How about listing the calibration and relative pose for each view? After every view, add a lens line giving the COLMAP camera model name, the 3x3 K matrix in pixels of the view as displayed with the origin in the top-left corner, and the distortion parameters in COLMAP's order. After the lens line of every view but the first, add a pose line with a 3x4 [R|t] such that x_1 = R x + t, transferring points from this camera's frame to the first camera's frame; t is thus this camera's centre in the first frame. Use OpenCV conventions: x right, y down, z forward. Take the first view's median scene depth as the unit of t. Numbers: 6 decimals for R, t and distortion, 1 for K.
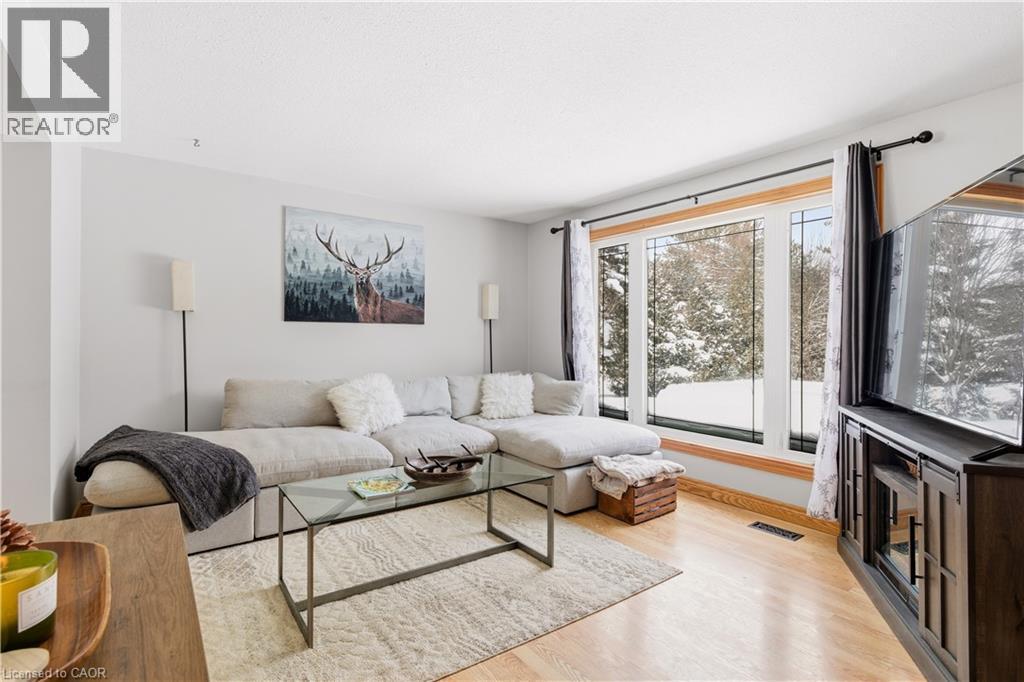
lens RADIAL K [[513.3, 0, 514.6], [0, 513.3, 341.2], [0, 0, 1]] dist [0.015625, 0.000386]
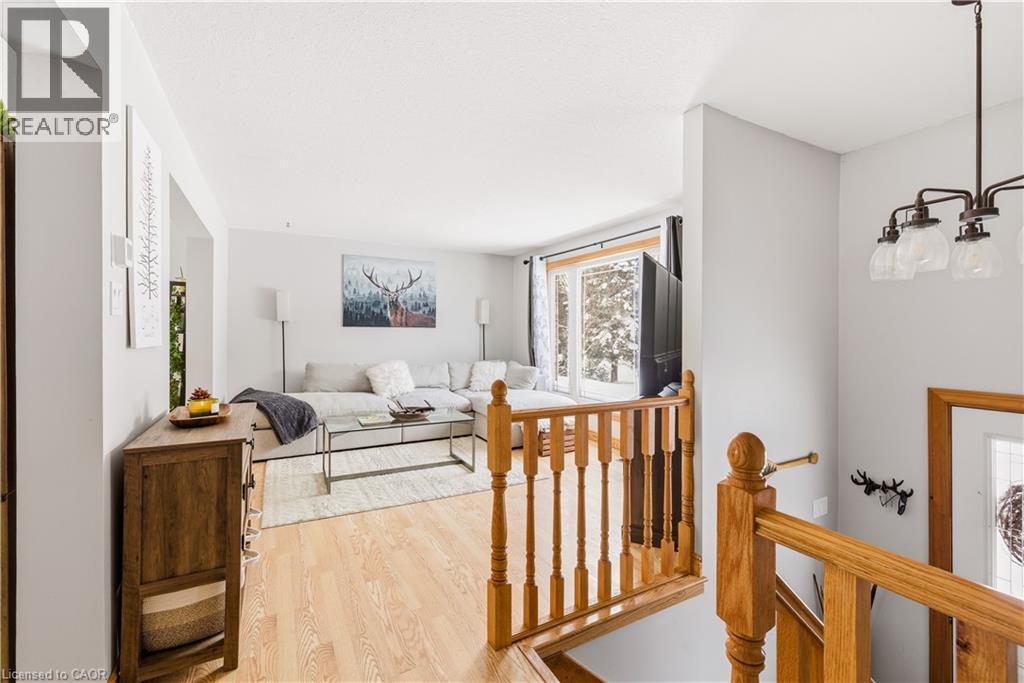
lens RADIAL K [[434.1, 0, 509.7], [0, 434.1, 336.9], [0, 0, 1]] dist [0.000018, 0.000652]
pose [[0.991910, 0.001908, -0.126929, 0.227315], [-0.001913, 0.999998, 0.000089, -0.008022], [0.126929, 0.000155, 0.991912, -0.257326]]
